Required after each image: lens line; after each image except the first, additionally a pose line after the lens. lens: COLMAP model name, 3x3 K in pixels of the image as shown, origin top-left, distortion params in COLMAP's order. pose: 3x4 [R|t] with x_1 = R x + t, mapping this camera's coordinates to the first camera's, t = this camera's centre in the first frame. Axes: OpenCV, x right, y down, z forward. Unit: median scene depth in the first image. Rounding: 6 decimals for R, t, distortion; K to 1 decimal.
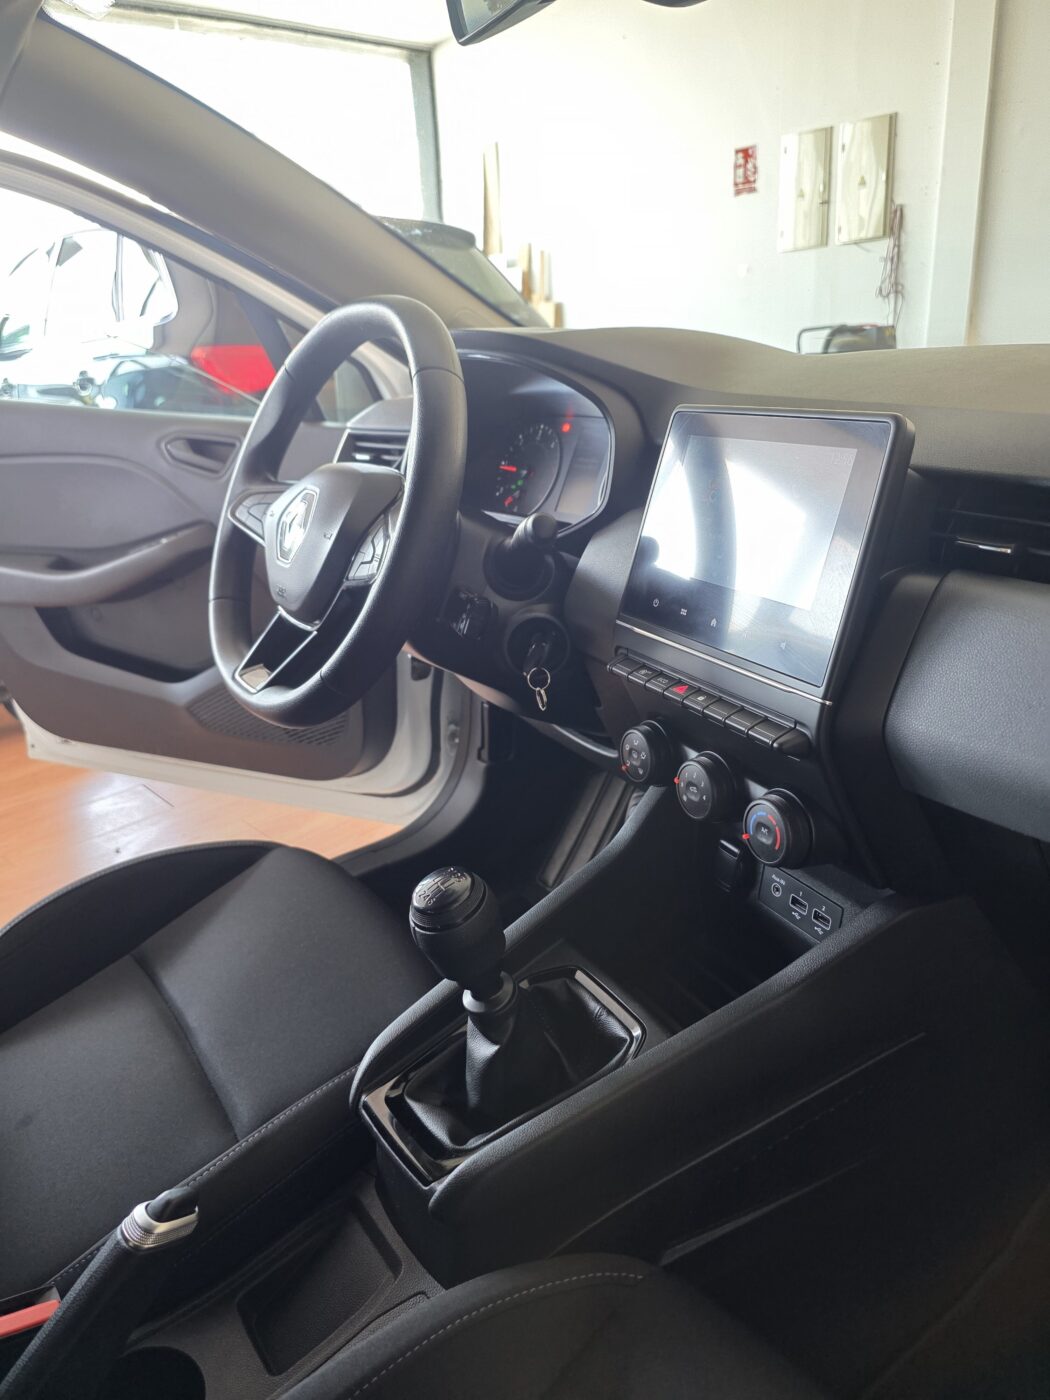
lens RADIAL K [[951.2, 0, 531.9], [0, 951.2, 686.8], [0, 0, 1]] dist [0.067674, -0.060615]
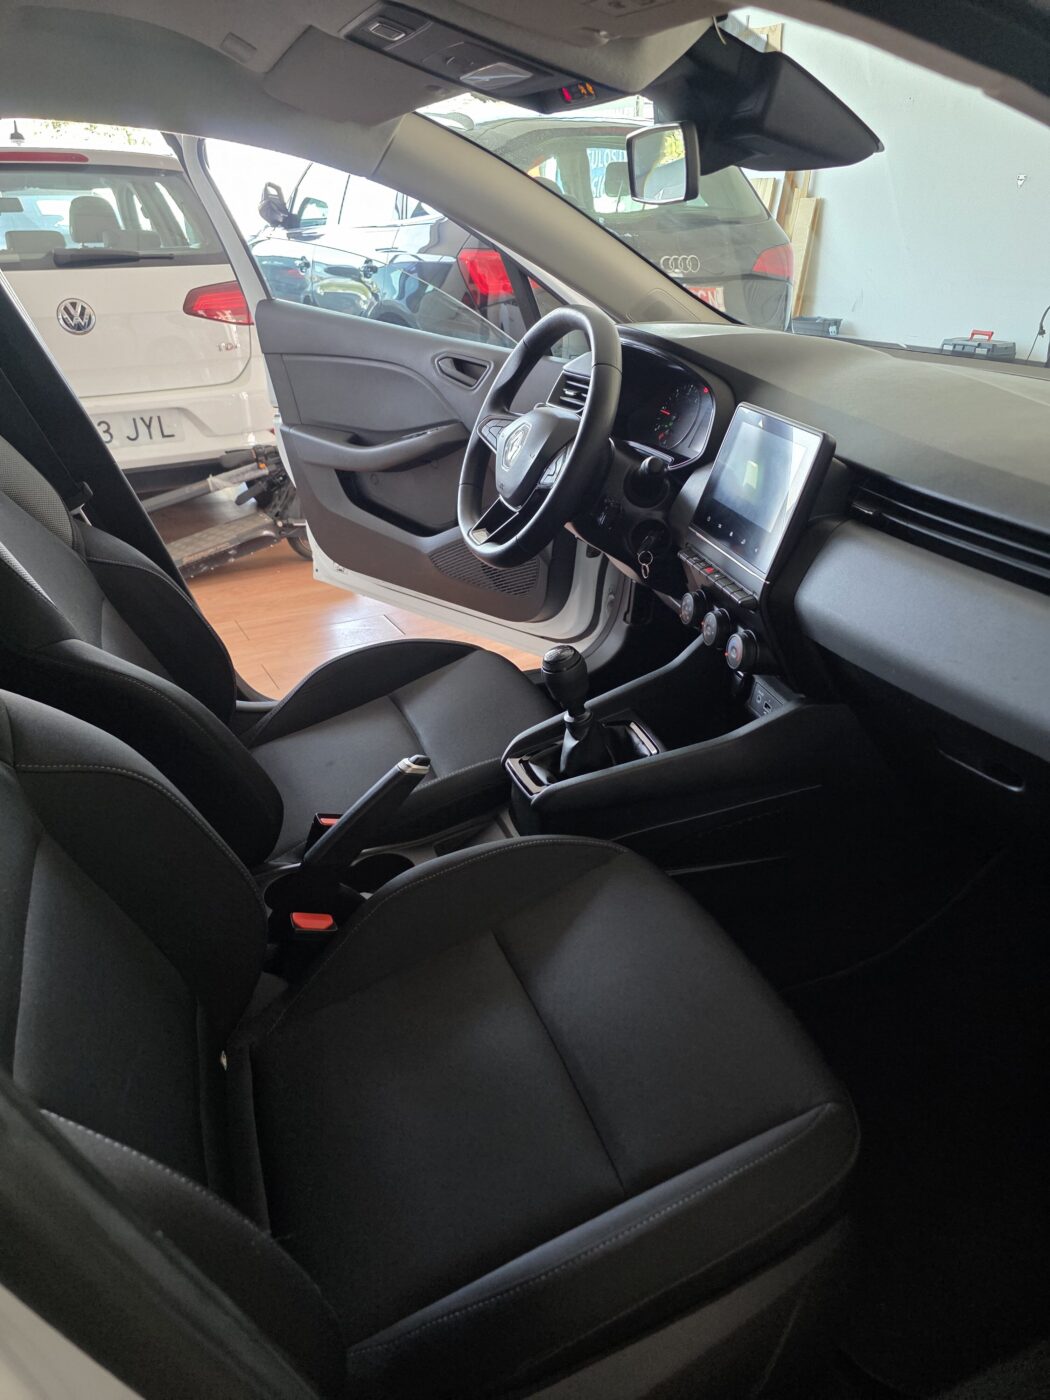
lens RADIAL K [[924.5, 0, 525.0], [0, 924.5, 700.0], [0, 0, 1]] dist [0.172061, -0.295317]
pose [[0.965859, 0.163960, -0.200581, 0.155306], [-0.136970, 0.980369, 0.141828, 0.029785], [0.219898, -0.109512, 0.969357, -0.574800]]
